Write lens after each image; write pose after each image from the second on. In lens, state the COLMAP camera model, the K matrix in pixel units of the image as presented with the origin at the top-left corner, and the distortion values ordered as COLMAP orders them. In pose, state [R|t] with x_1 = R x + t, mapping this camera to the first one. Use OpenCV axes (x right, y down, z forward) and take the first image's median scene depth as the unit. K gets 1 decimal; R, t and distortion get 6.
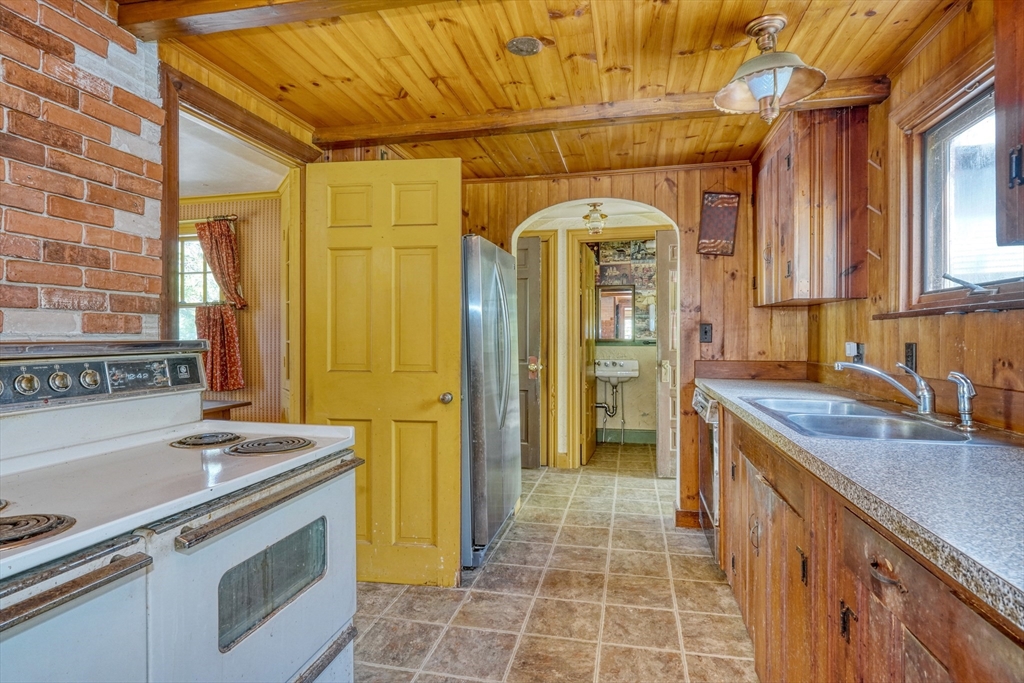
lens RADIAL K [[527.9, 0, 514.5], [0, 527.9, 338.1], [0, 0, 1]] dist [-0.001574, -0.000589]
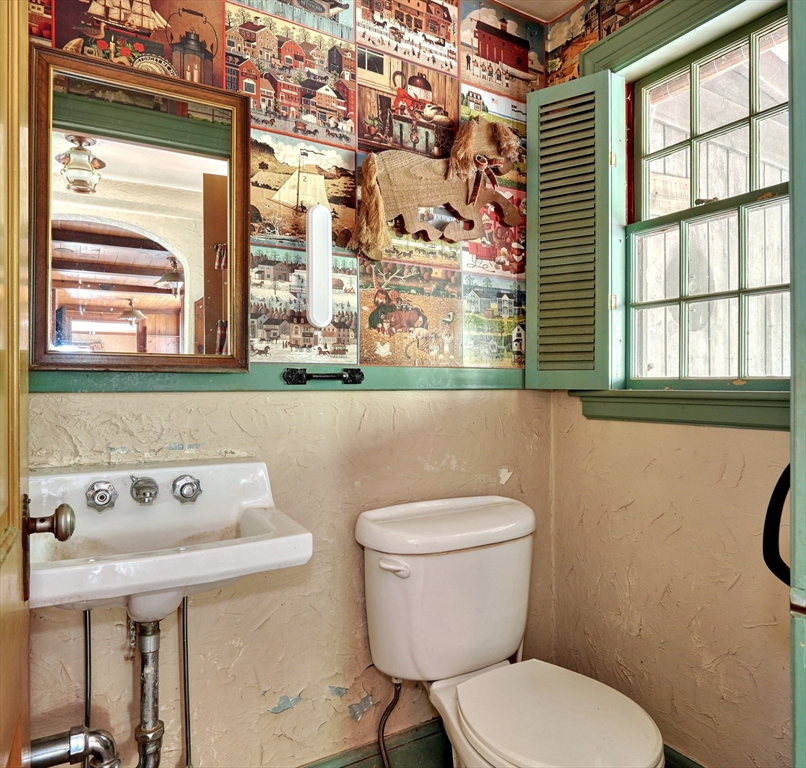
lens RADIAL K [[581.1, 0, 403.9], [0, 581.1, 382.0], [0, 0, 1]] dist [0.000431, 0.000674]
pose [[0.720145, 0.005604, 0.693801, 0.095900], [-0.003467, 0.999984, -0.004479, 0.010083], [-0.693815, 0.000821, 0.720153, 0.665654]]
